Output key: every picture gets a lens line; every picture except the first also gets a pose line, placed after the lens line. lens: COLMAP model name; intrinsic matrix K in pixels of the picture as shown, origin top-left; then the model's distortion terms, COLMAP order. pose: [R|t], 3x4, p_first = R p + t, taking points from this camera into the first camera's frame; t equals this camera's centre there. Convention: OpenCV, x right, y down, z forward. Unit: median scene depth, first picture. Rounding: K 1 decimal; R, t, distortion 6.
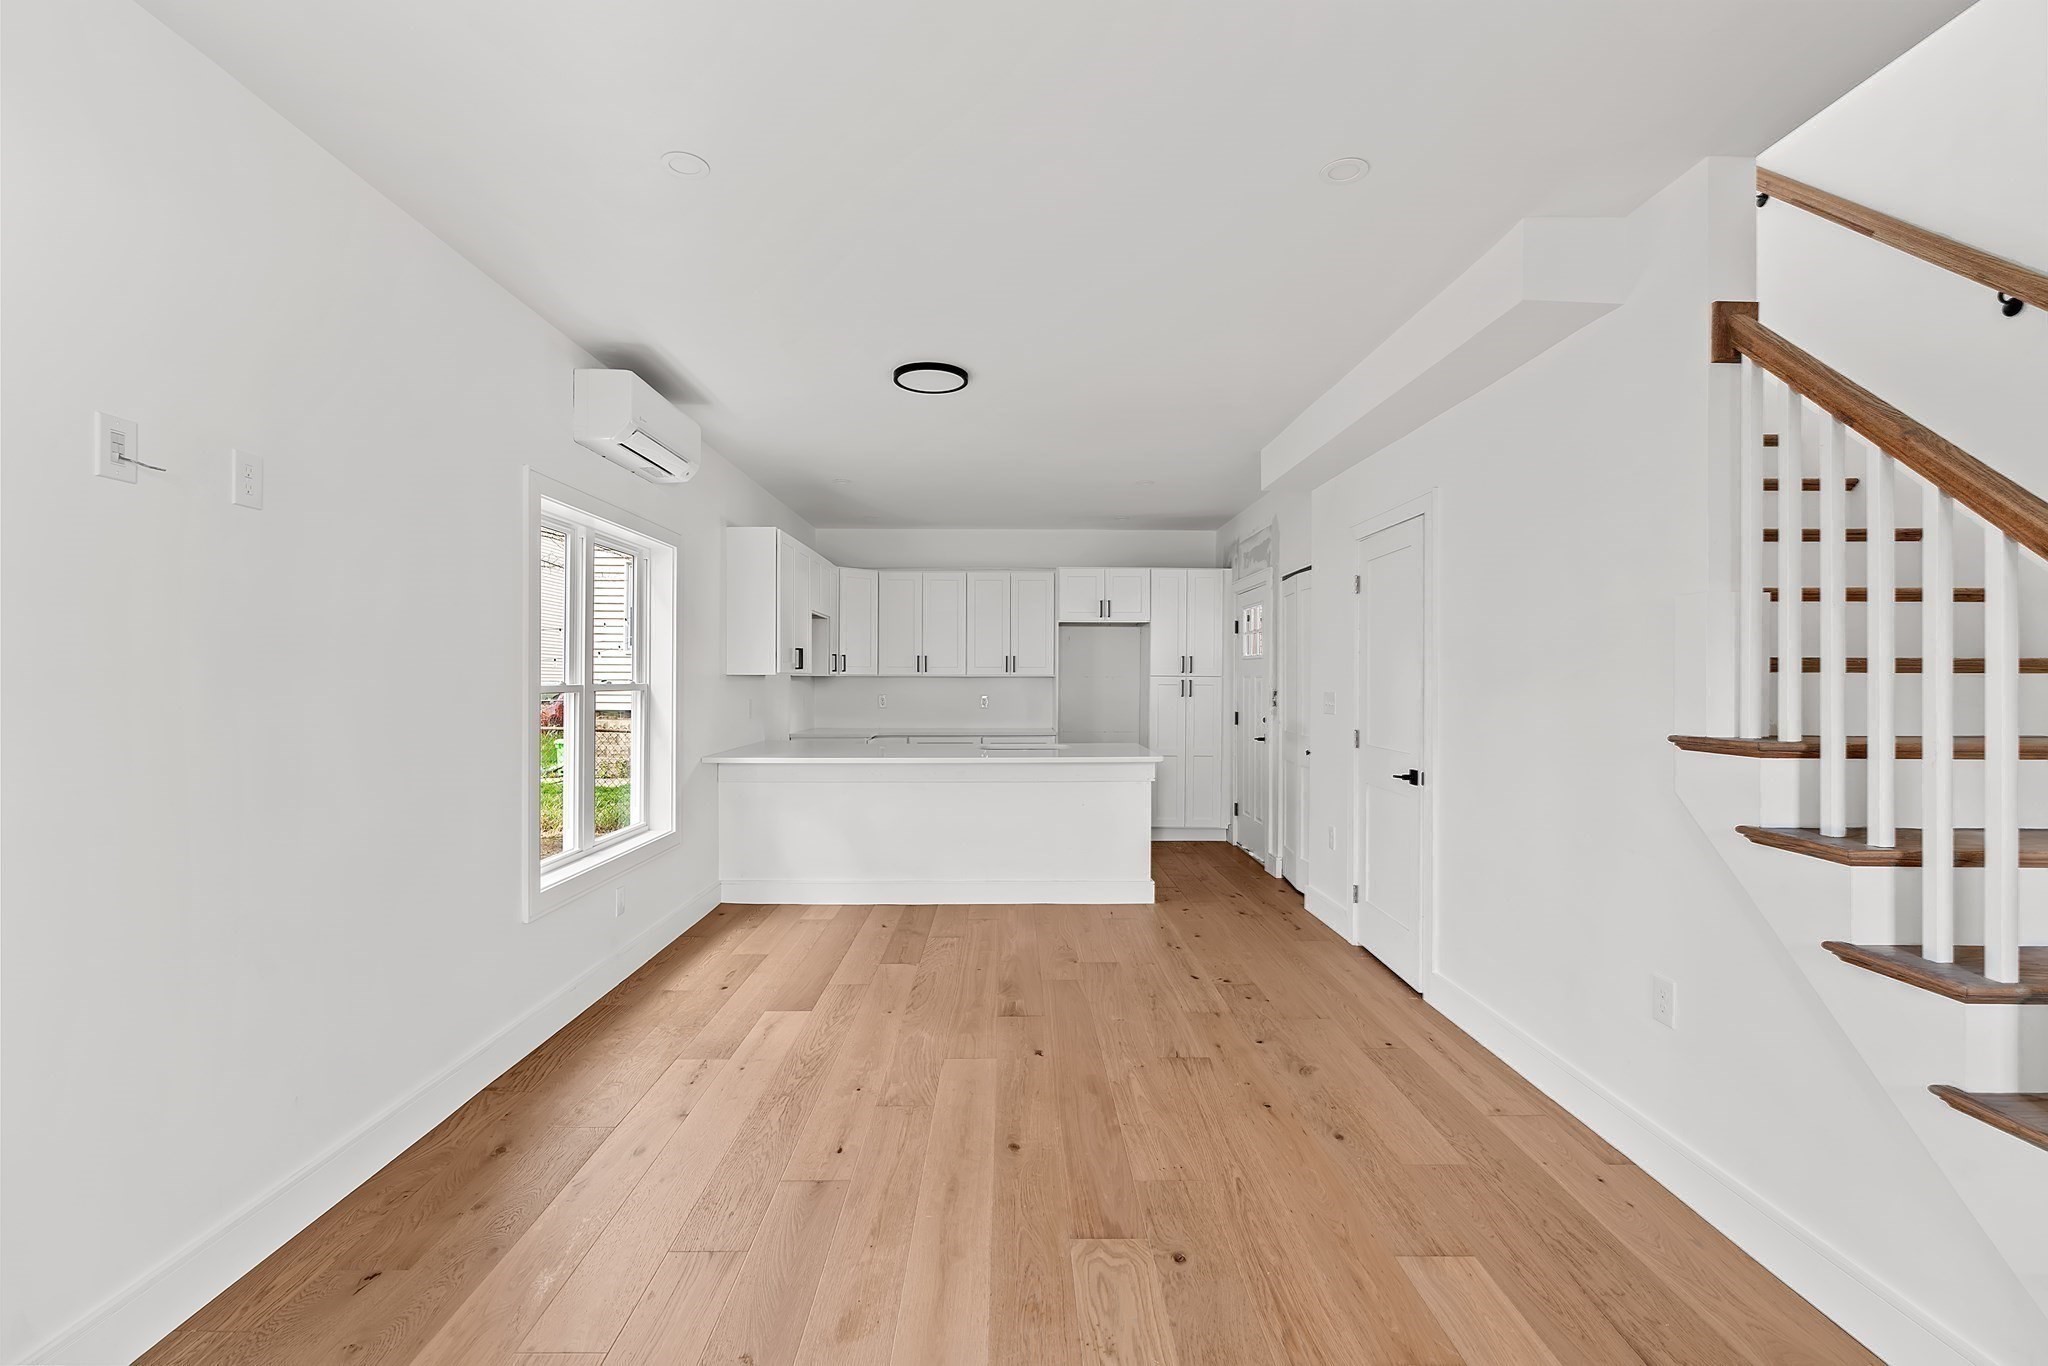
lens RADIAL K [[897.8, 0, 1000.7], [0, 897.8, 675.4], [0, 0, 1]] dist [-0.000676, 0.000065]
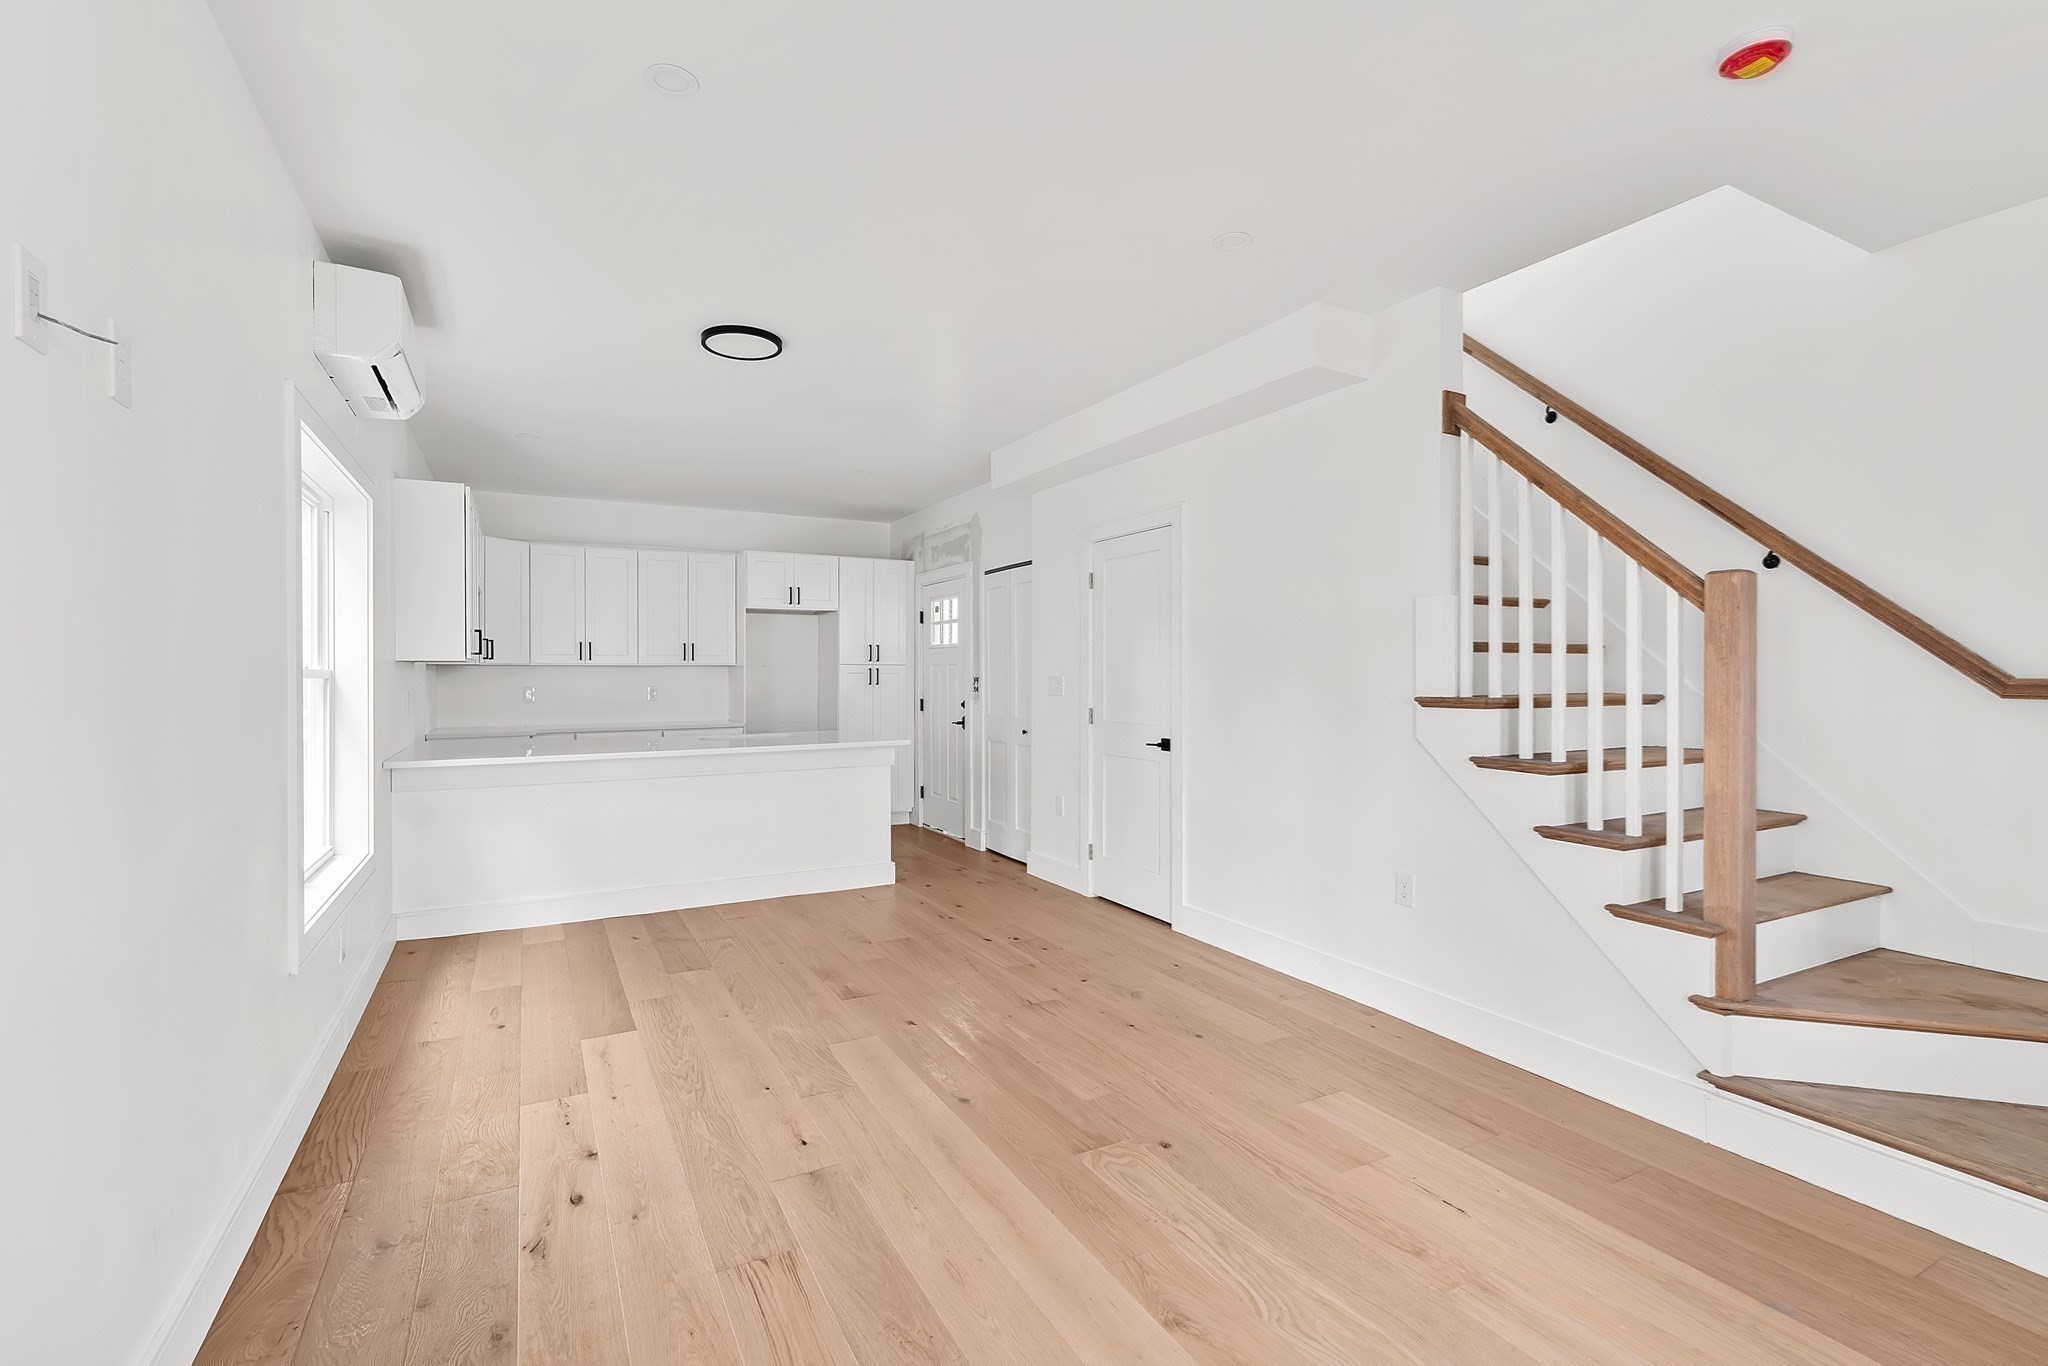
lens RADIAL K [[924.1, 0, 992.2], [0, 924.1, 677.1], [0, 0, 1]] dist [-0.000542, 0.006551]
pose [[0.888621, -0.006780, 0.458591, -0.277810], [0.003369, 0.999960, 0.008256, 0.012192], [-0.458629, -0.005791, 0.888609, 0.014593]]
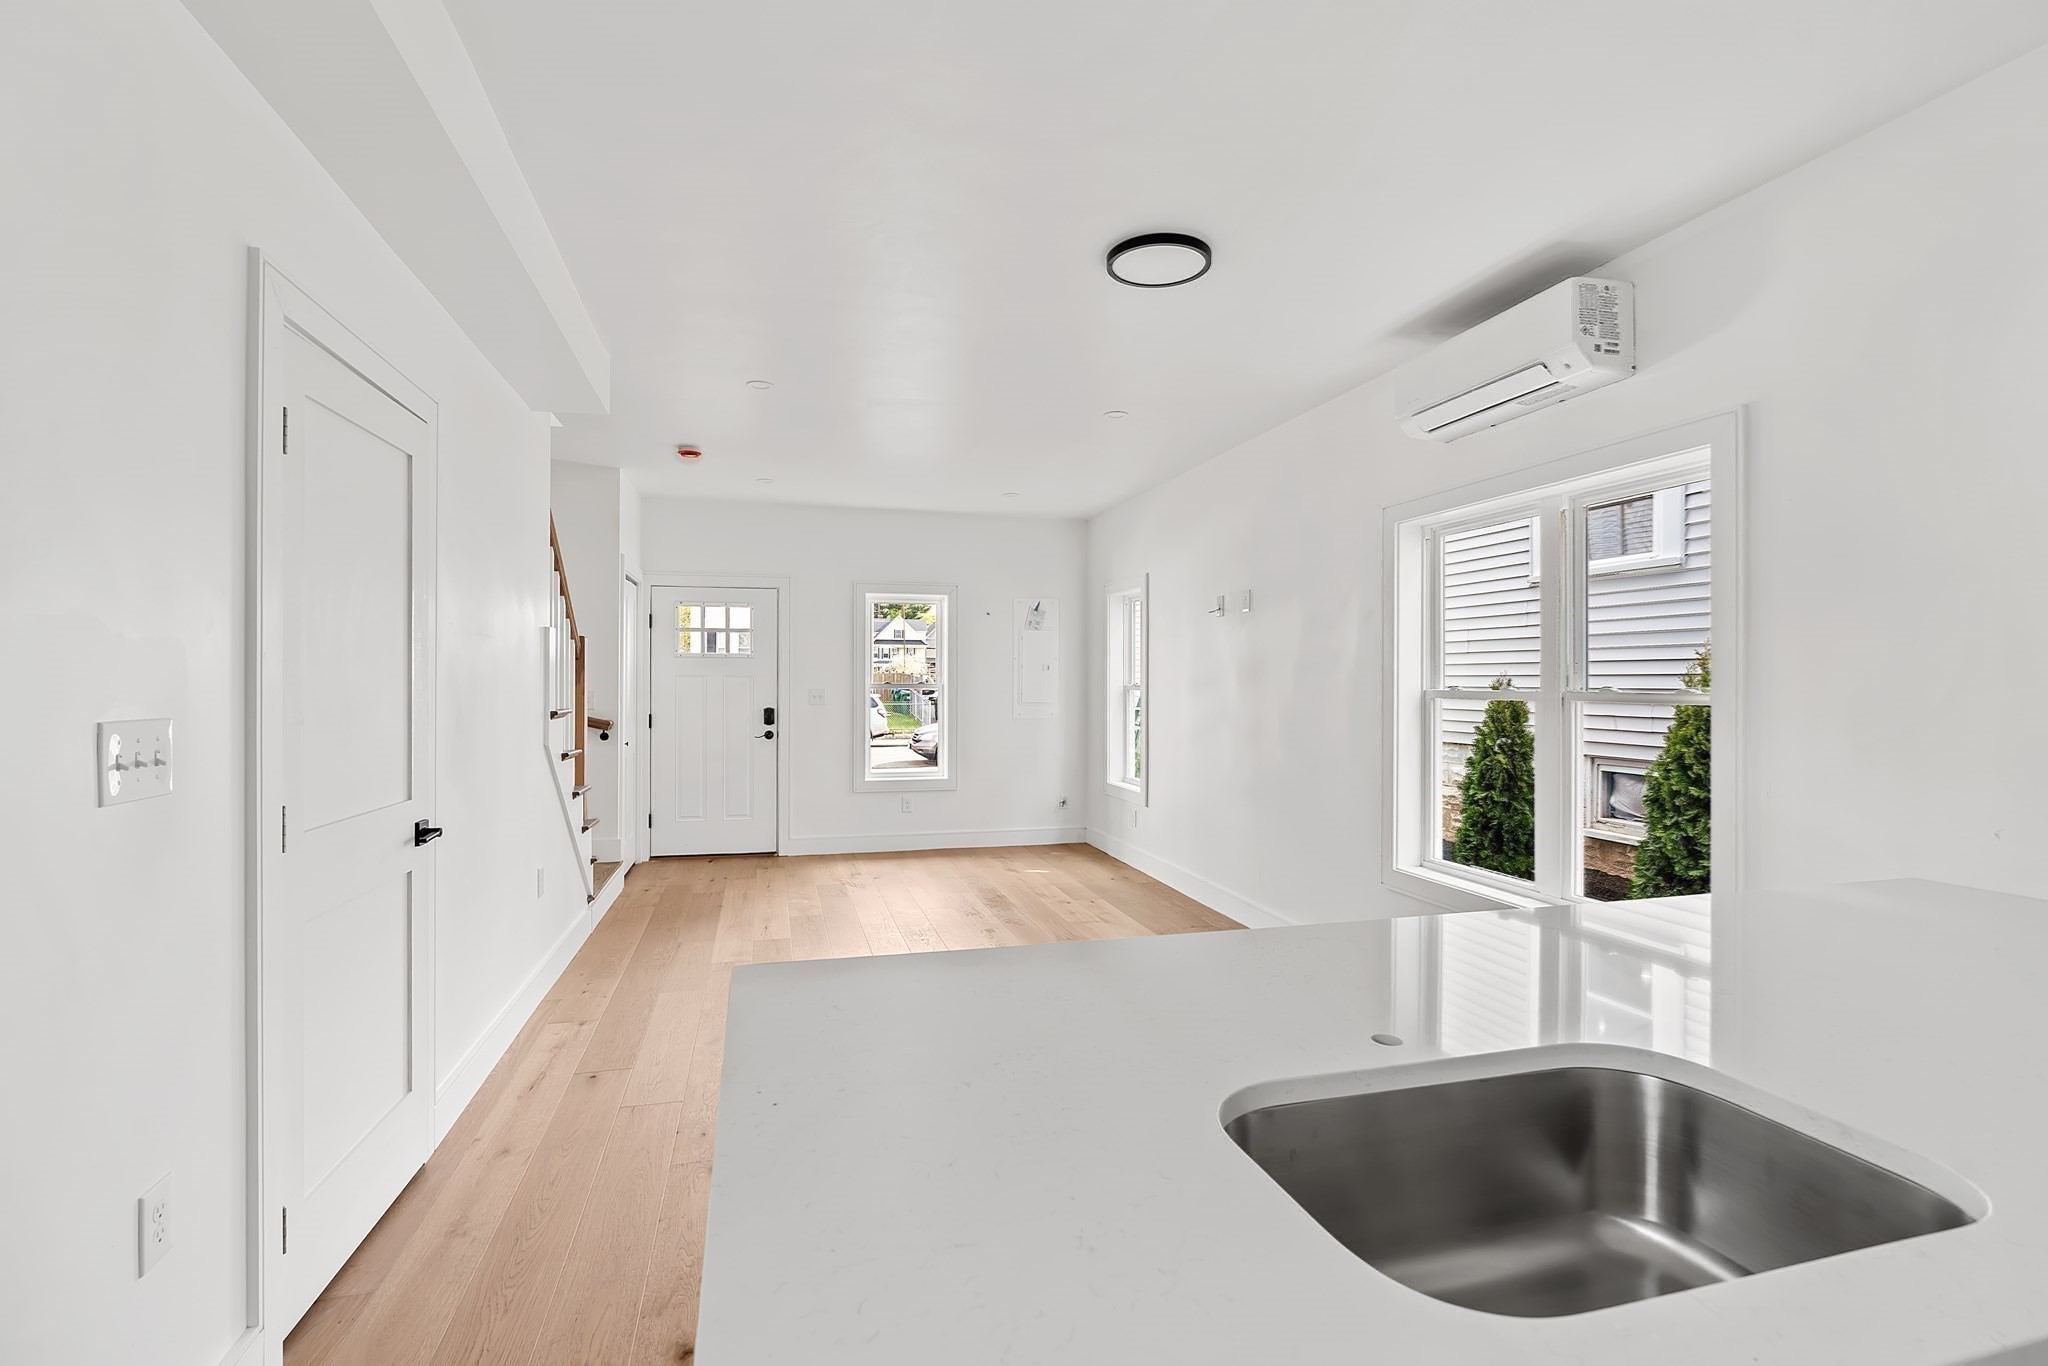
lens RADIAL K [[937.9, 0, 992.3], [0, 937.9, 683.8], [0, 0, 1]] dist [0.021160, 0.000132]
pose [[-0.970113, -0.004305, -0.242615, 0.217650], [-0.004220, 0.999991, -0.000870, 0.011049], [0.242616, 0.000180, -0.970122, 1.603762]]
